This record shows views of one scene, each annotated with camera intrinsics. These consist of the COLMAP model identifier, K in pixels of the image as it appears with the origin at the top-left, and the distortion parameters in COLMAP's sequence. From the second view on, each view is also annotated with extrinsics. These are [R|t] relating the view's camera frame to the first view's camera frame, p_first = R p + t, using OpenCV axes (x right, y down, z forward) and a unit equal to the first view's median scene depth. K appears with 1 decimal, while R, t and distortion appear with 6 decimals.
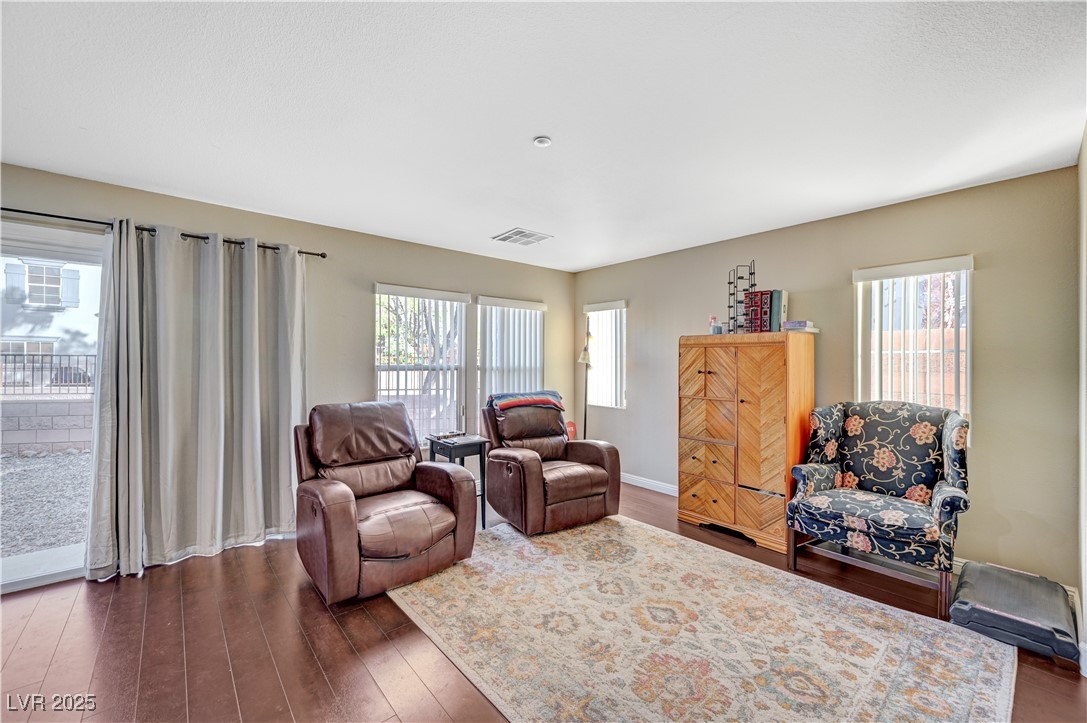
lens RADIAL K [[428.4, 0, 543.4], [0, 428.4, 360.4], [0, 0, 1]] dist [-0.002815, 0.000405]
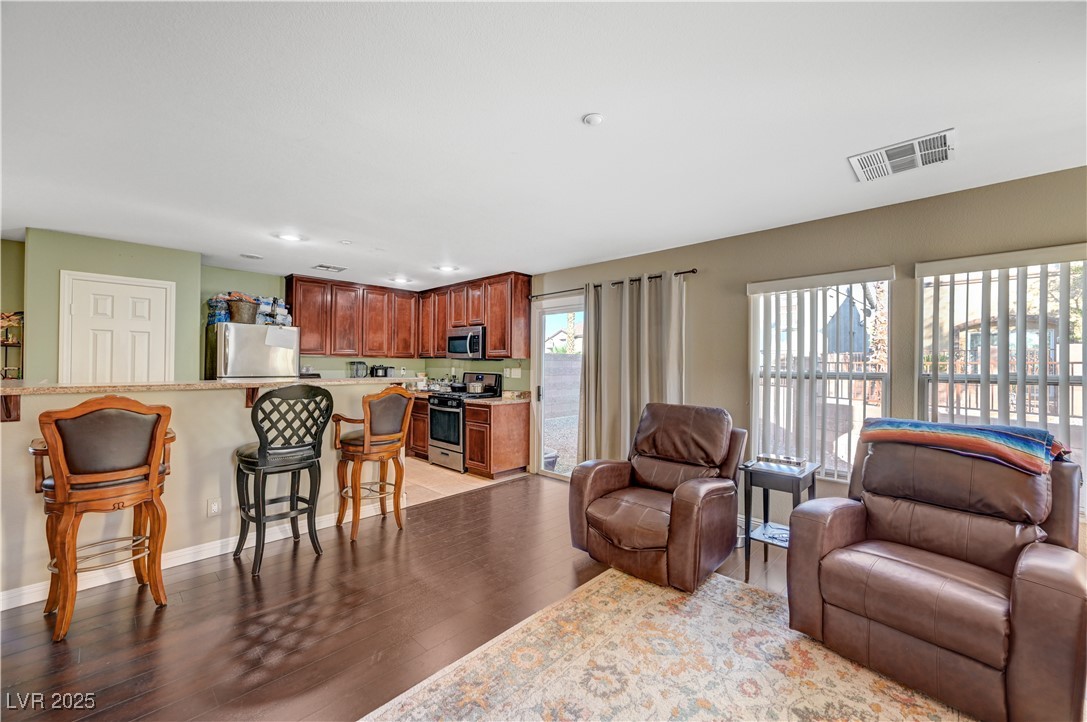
lens RADIAL K [[428.4, 0, 547.0], [0, 428.4, 361.2], [0, 0, 1]] dist [-0.002815, 0.000405]
pose [[0.100675, -0.011731, -0.994850, 0.624240], [-0.004855, 0.999913, -0.012282, 0.004053], [0.994908, 0.006067, 0.100609, 0.583616]]
